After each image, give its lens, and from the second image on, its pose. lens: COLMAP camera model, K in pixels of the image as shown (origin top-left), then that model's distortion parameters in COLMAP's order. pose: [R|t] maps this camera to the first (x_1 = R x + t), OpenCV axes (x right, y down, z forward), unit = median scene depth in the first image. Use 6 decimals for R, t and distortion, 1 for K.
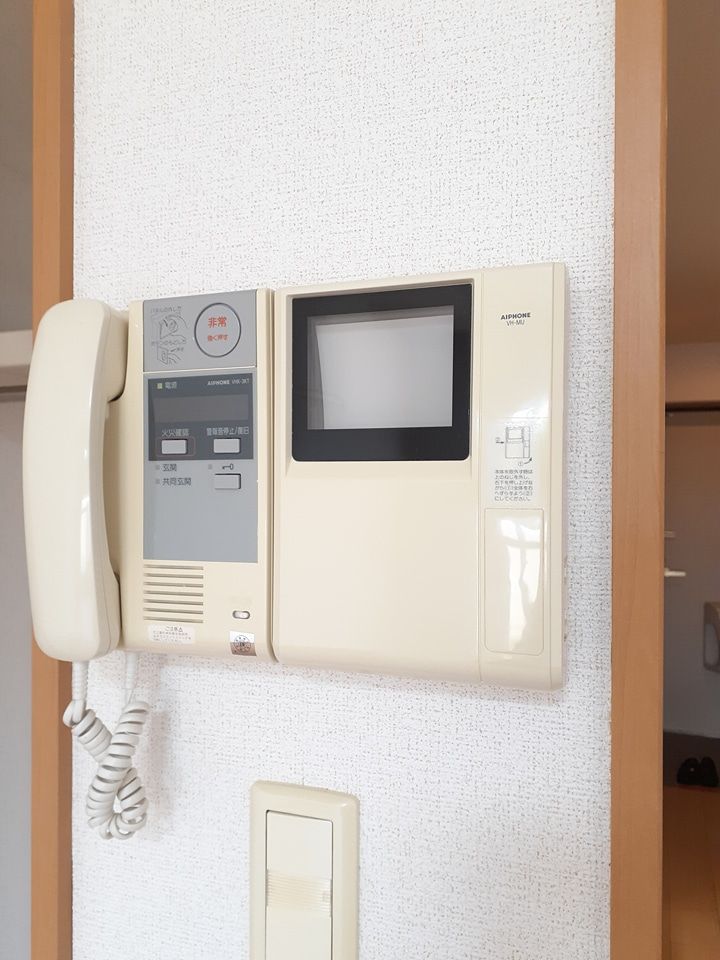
lens RADIAL K [[755.1, 0, 360.8], [0, 755.1, 482.2], [0, 0, 1]] dist [0.016031, 0.002216]
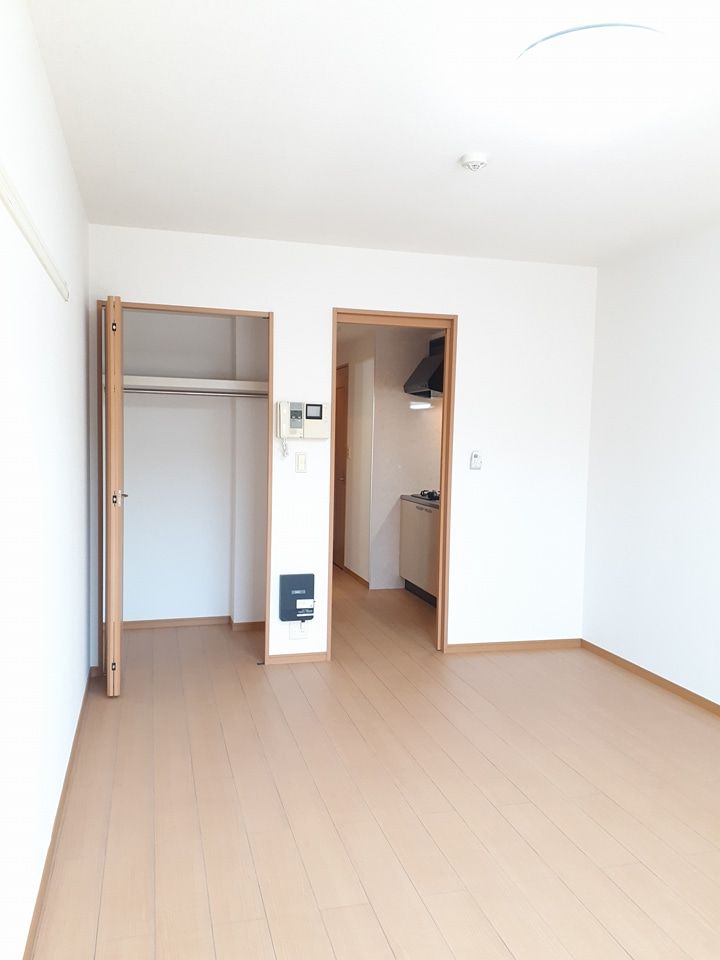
lens RADIAL K [[755.1, 0, 352.2], [0, 755.1, 482.2], [0, 0, 1]] dist [0.016031, 0.002216]
pose [[0.825064, -0.025967, 0.564443, -5.497252], [-0.010075, 0.998109, 0.060644, 0.204180], [-0.564950, -0.055722, 0.823241, -8.057737]]
